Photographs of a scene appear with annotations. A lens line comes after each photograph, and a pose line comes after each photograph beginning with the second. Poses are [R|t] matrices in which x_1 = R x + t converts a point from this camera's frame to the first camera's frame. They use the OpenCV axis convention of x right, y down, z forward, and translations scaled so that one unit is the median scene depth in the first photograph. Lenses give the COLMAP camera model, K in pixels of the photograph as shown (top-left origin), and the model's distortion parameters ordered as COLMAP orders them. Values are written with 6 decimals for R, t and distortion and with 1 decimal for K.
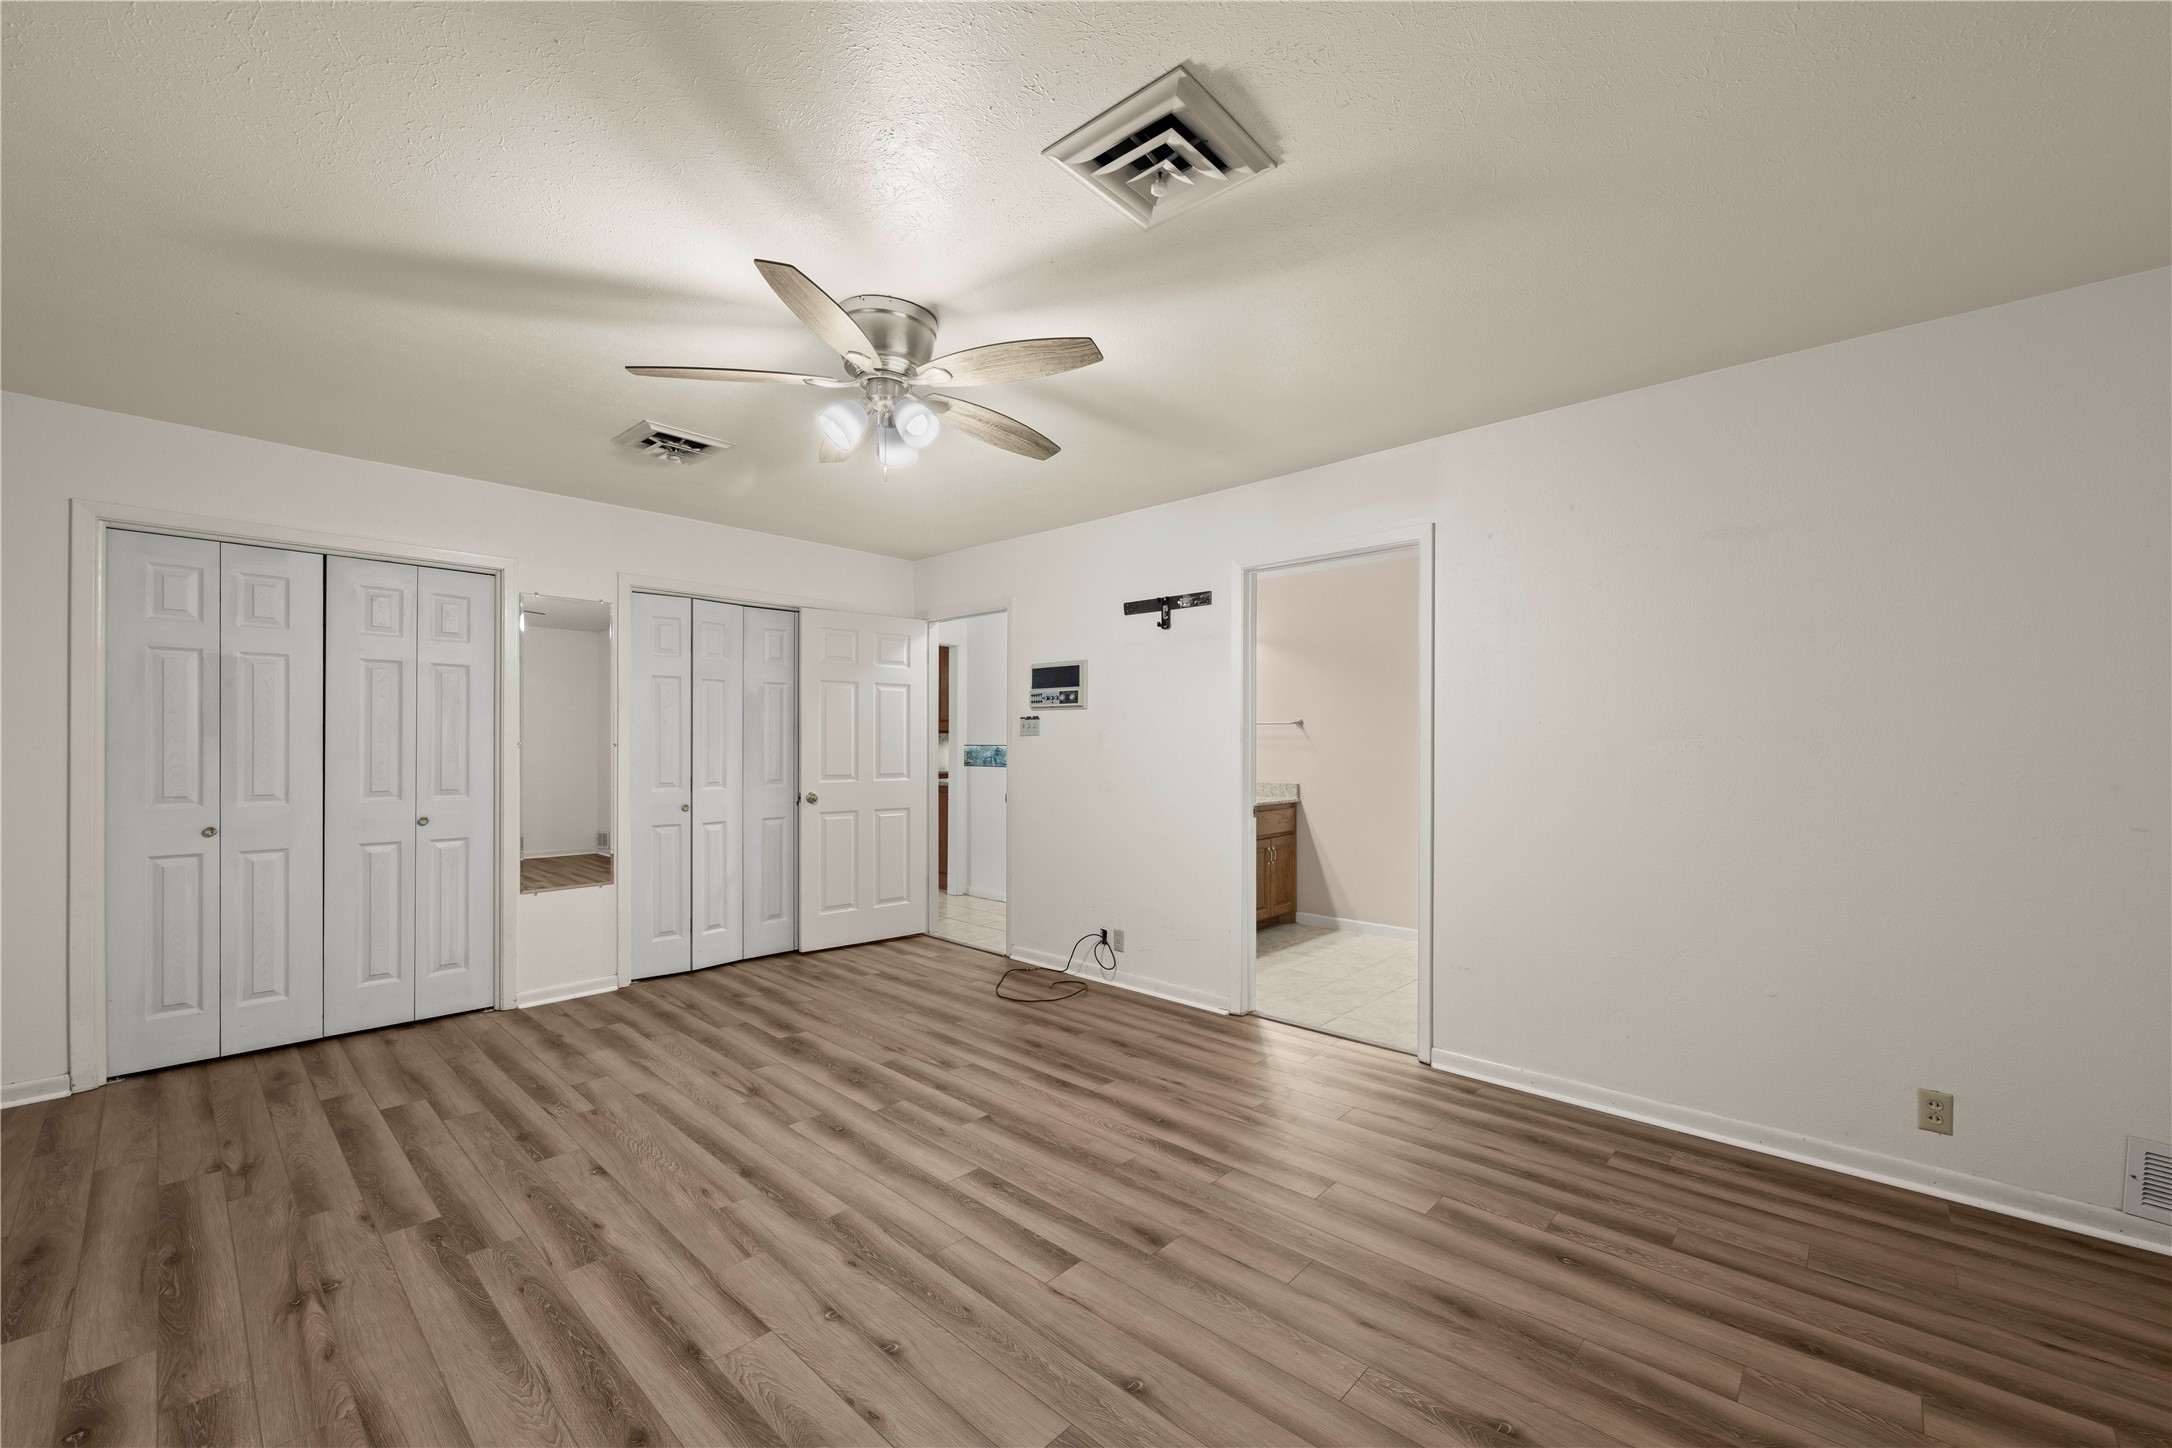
lens RADIAL K [[848.7, 0, 1098.4], [0, 848.7, 733.3], [0, 0, 1]] dist [0.003214, 0.000177]
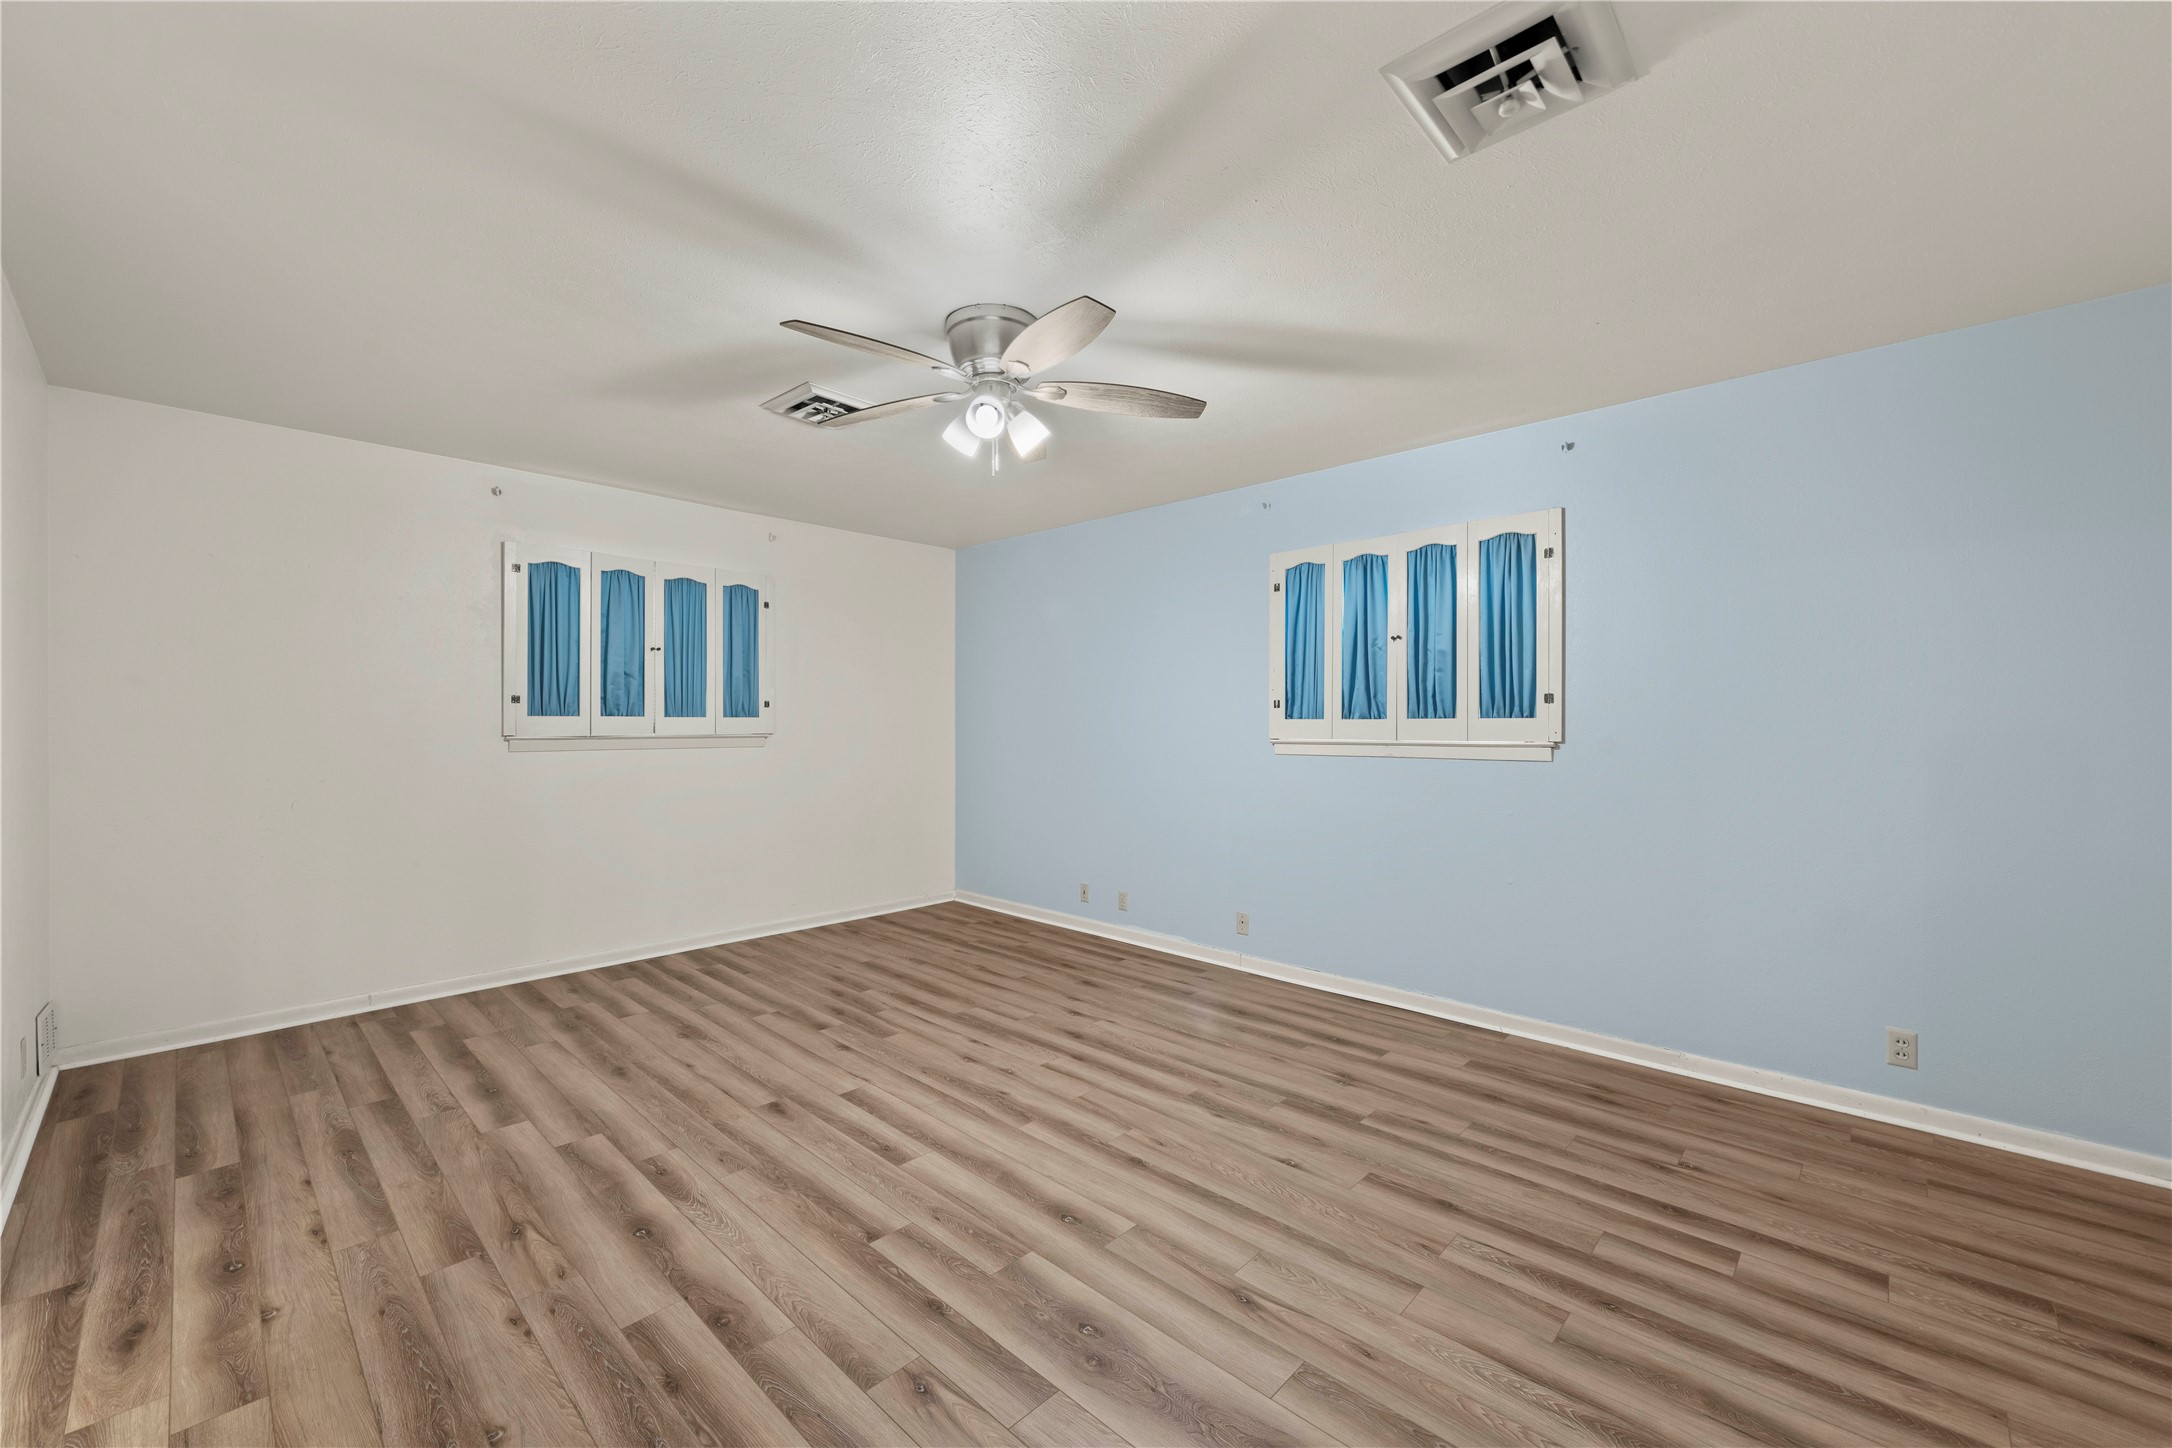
lens RADIAL K [[848.7, 0, 1098.4], [0, 848.7, 733.3], [0, 0, 1]] dist [0.003214, 0.000177]
pose [[-0.999930, -0.003451, 0.011332, -0.392523], [-0.003439, 0.999993, 0.001113, 0.024176], [-0.011336, 0.001074, -0.999935, 2.045553]]
